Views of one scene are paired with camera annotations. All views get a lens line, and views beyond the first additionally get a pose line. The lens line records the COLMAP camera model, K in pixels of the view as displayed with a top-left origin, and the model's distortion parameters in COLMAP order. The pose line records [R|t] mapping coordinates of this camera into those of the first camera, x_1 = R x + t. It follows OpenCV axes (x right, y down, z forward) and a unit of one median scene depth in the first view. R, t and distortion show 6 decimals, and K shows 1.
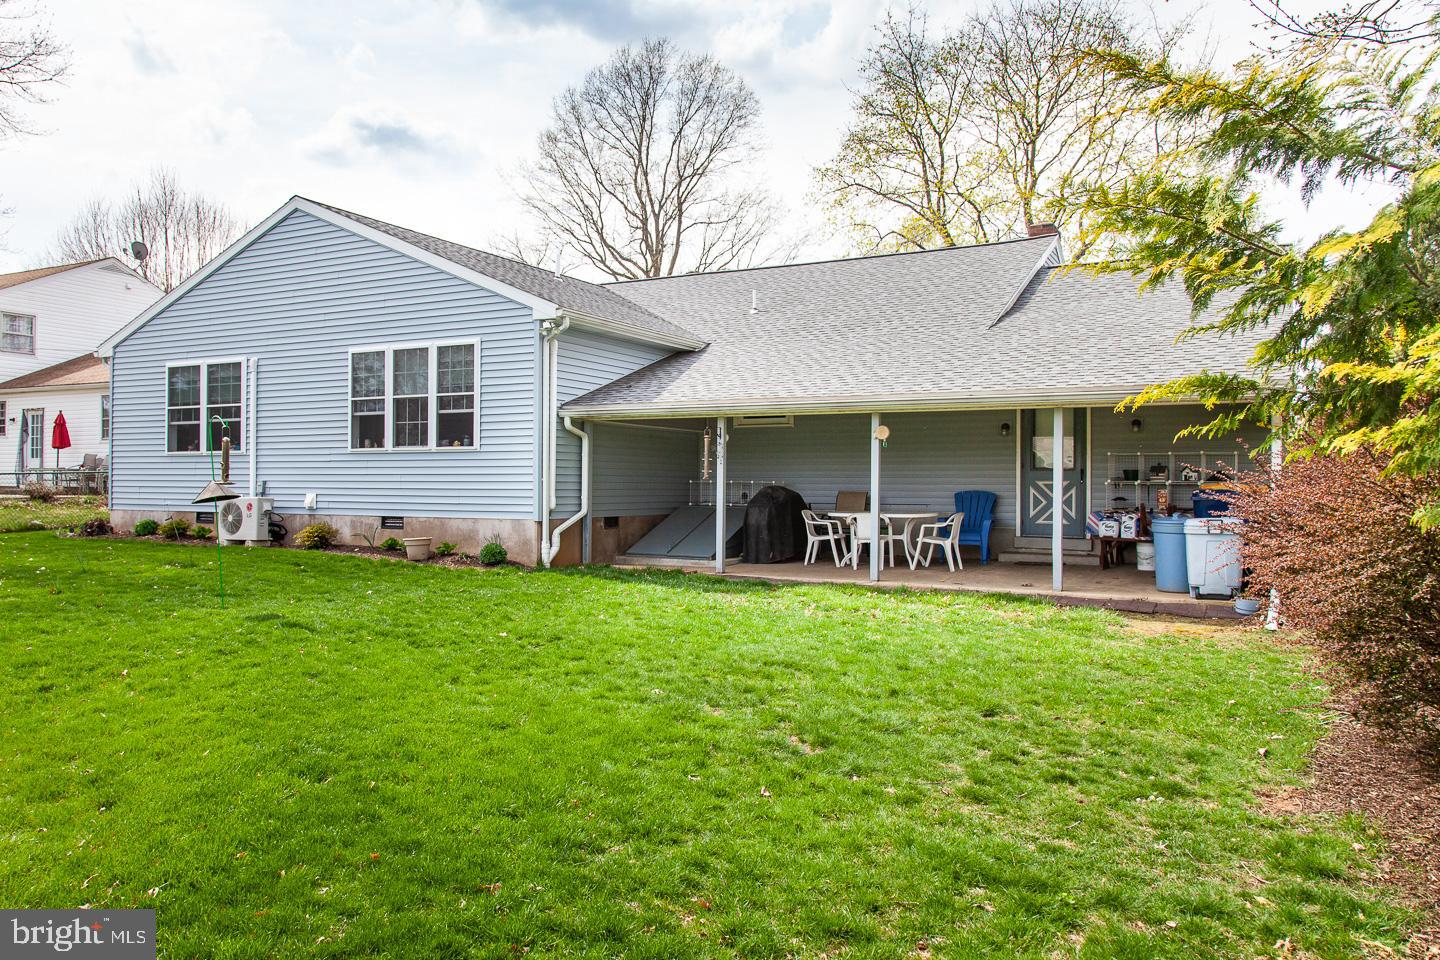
lens RADIAL K [[970.6, 0, 717.9], [0, 970.6, 477.0], [0, 0, 1]] dist [0.011787, 0.000273]
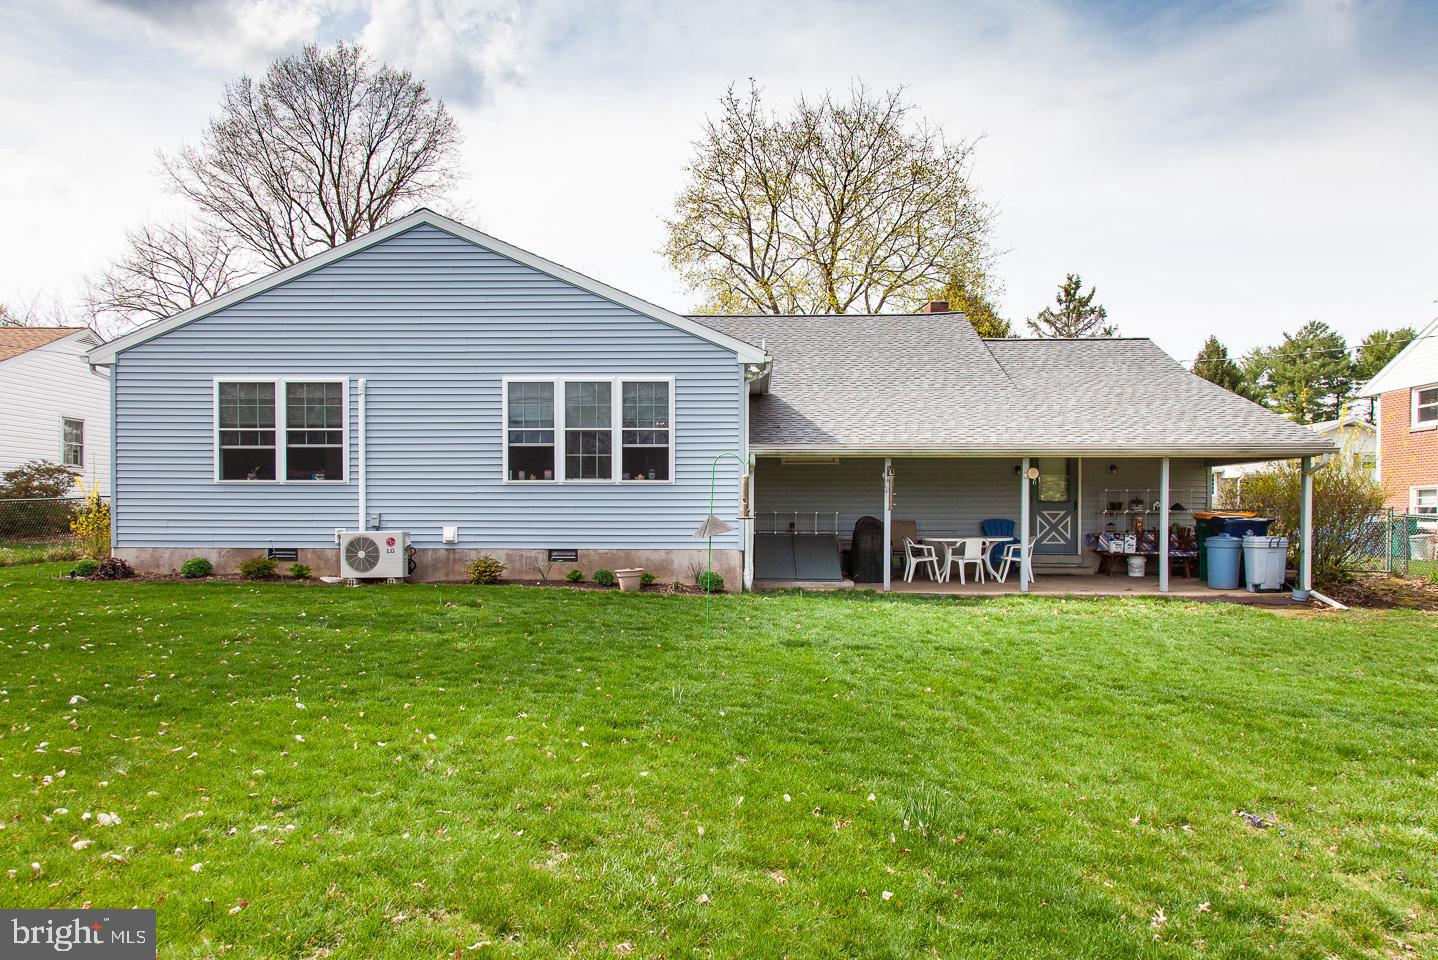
lens RADIAL K [[969.2, 0, 702.0], [0, 969.2, 515.9], [0, 0, 1]] dist [0.011787, 0.000273]
pose [[0.898726, -0.006045, 0.438469, -0.650337], [0.000275, 0.999913, 0.013221, -0.006398], [-0.438510, -0.011761, 0.898649, 0.044661]]
